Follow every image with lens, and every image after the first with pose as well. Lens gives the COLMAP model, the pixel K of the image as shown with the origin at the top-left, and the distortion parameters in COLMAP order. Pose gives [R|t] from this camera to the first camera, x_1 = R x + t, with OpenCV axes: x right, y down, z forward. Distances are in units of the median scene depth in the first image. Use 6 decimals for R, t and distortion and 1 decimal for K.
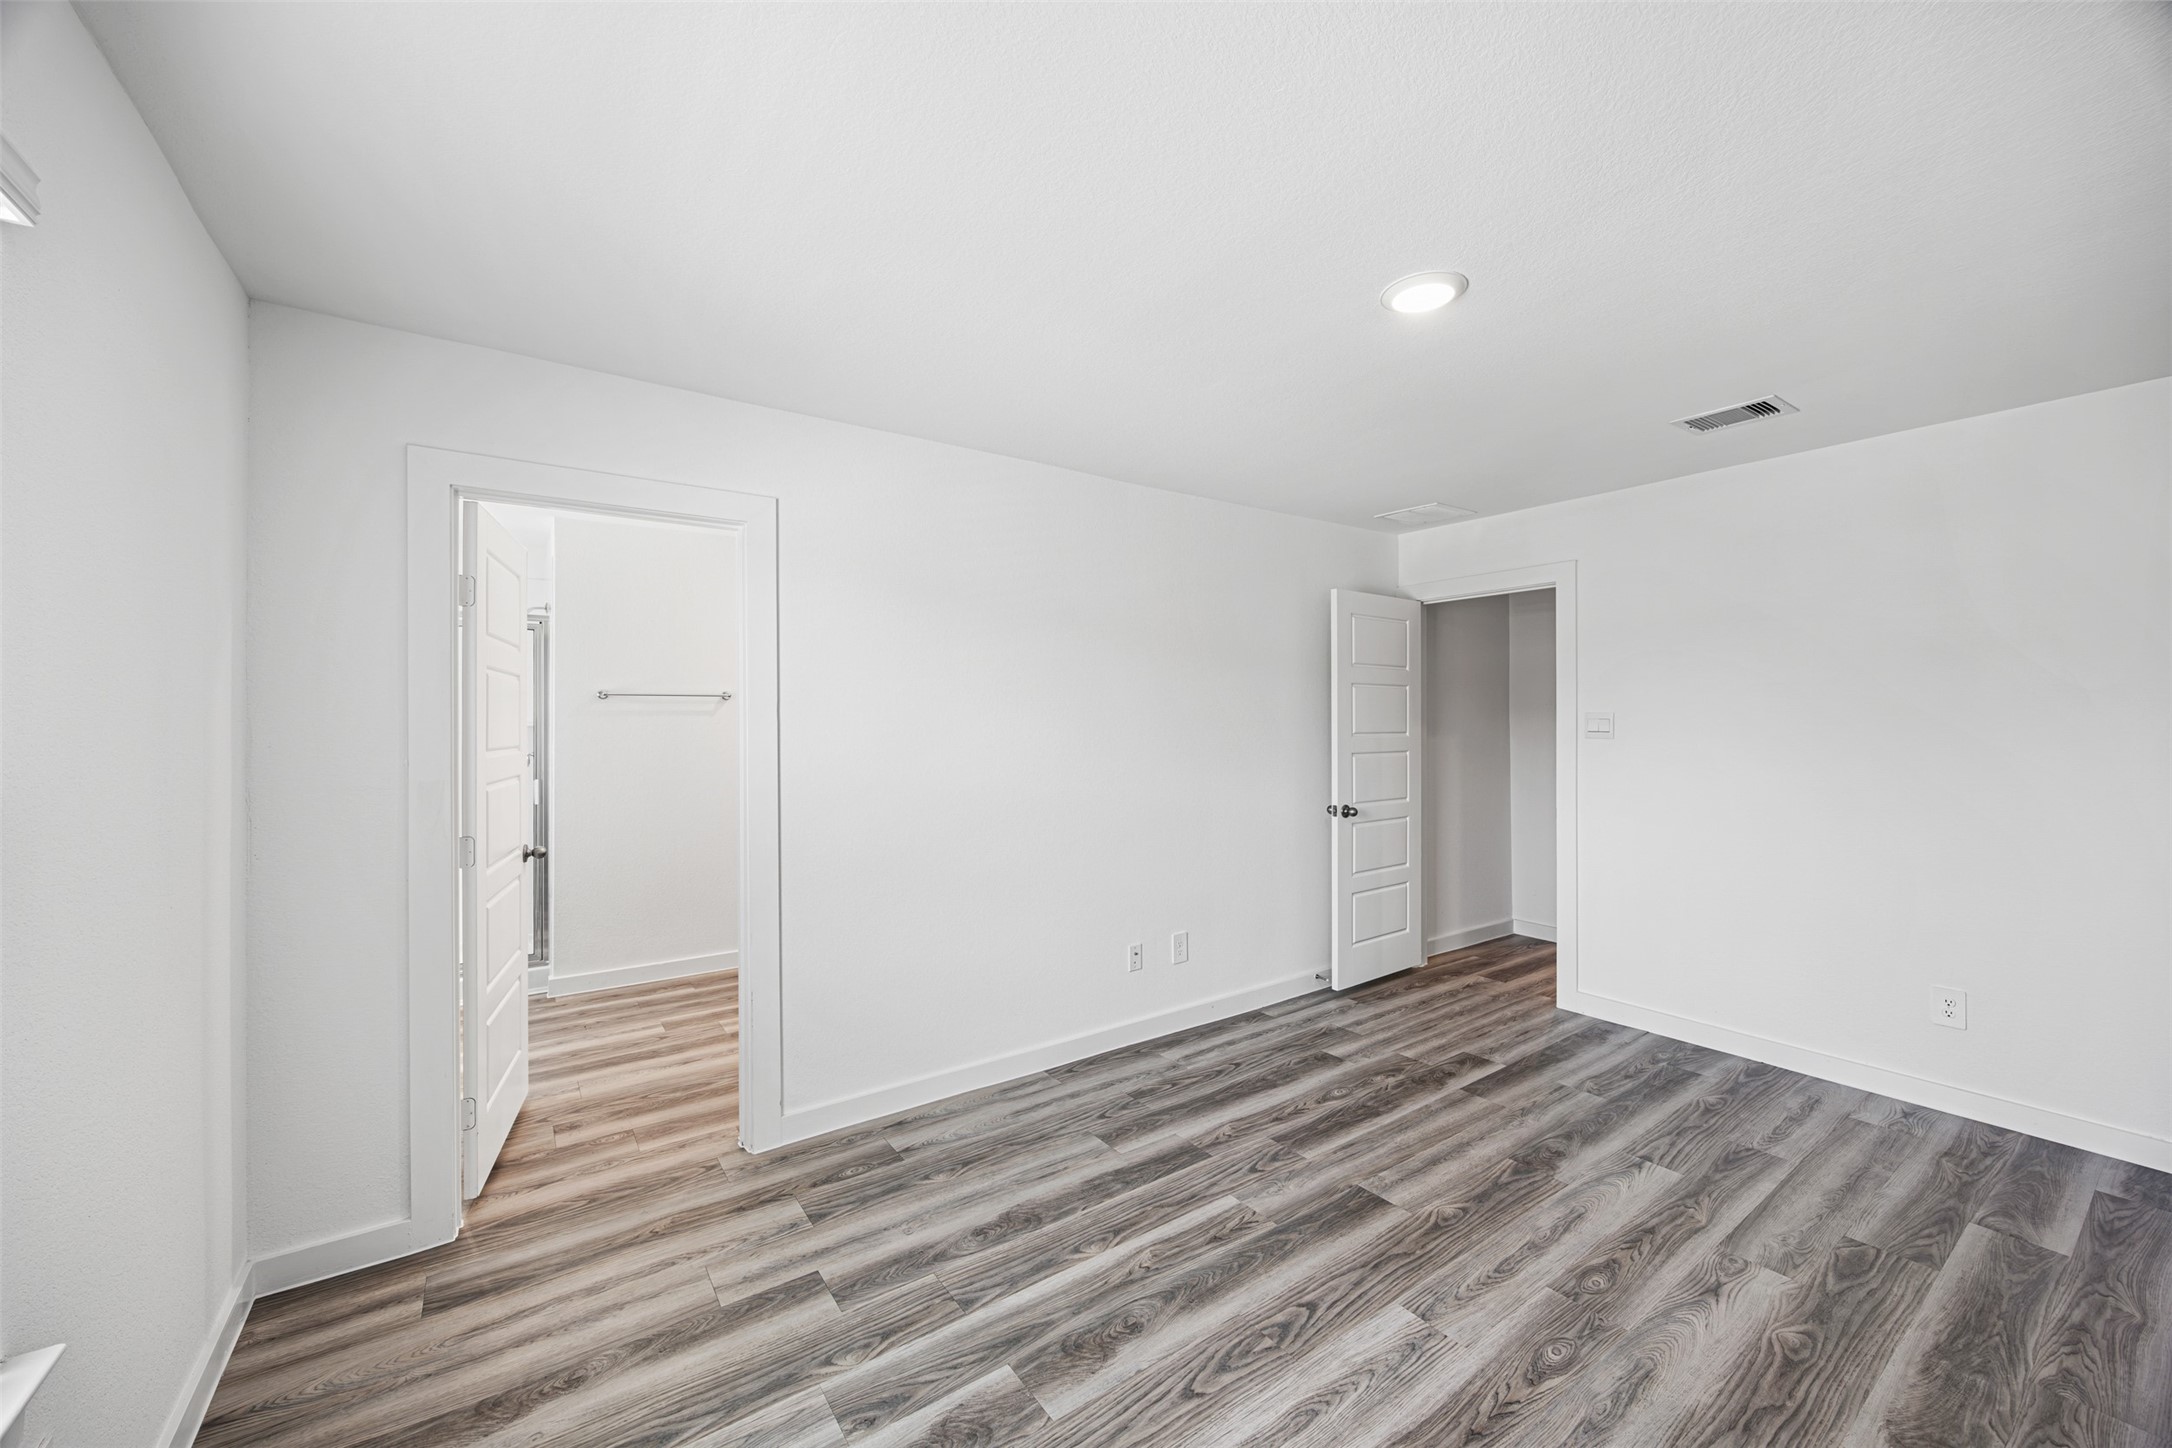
lens RADIAL K [[836.6, 0, 1086.4], [0, 836.6, 723.6], [0, 0, 1]] dist [-0.002067, -0.000130]
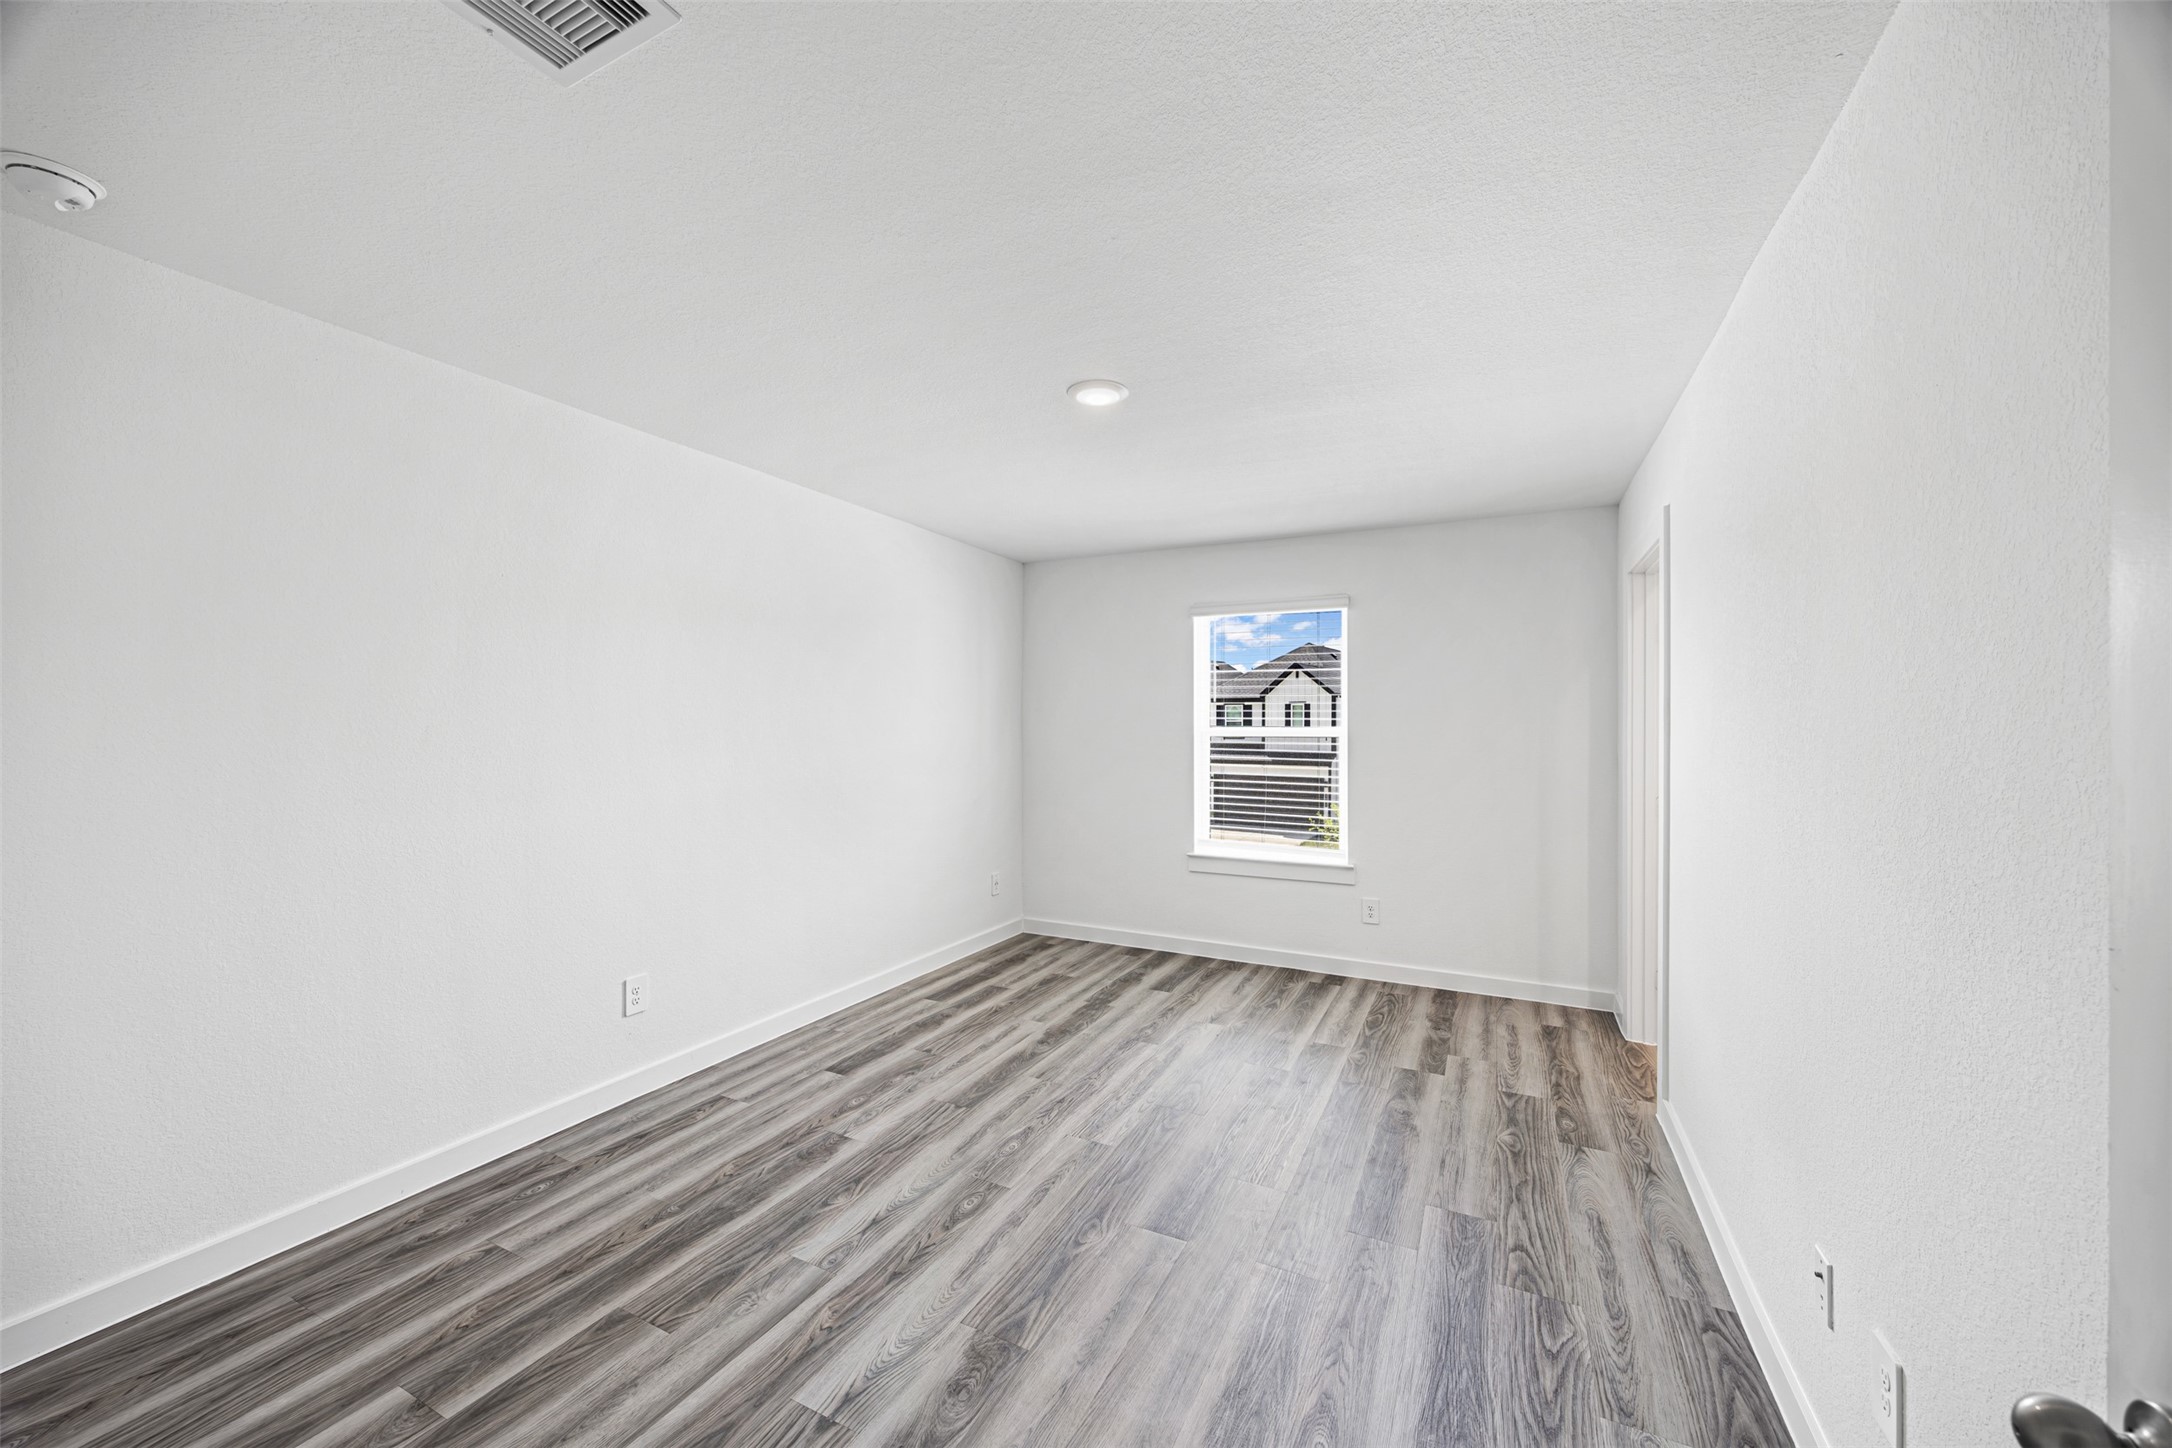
lens RADIAL K [[836.6, 0, 1084.0], [0, 836.6, 722.7], [0, 0, 1]] dist [-0.002067, -0.000130]
pose [[-0.883697, -0.001055, -0.468059, 0.932613], [-0.001967, 0.999997, 0.001461, -0.000666], [0.468056, 0.002212, -0.883696, 1.929296]]
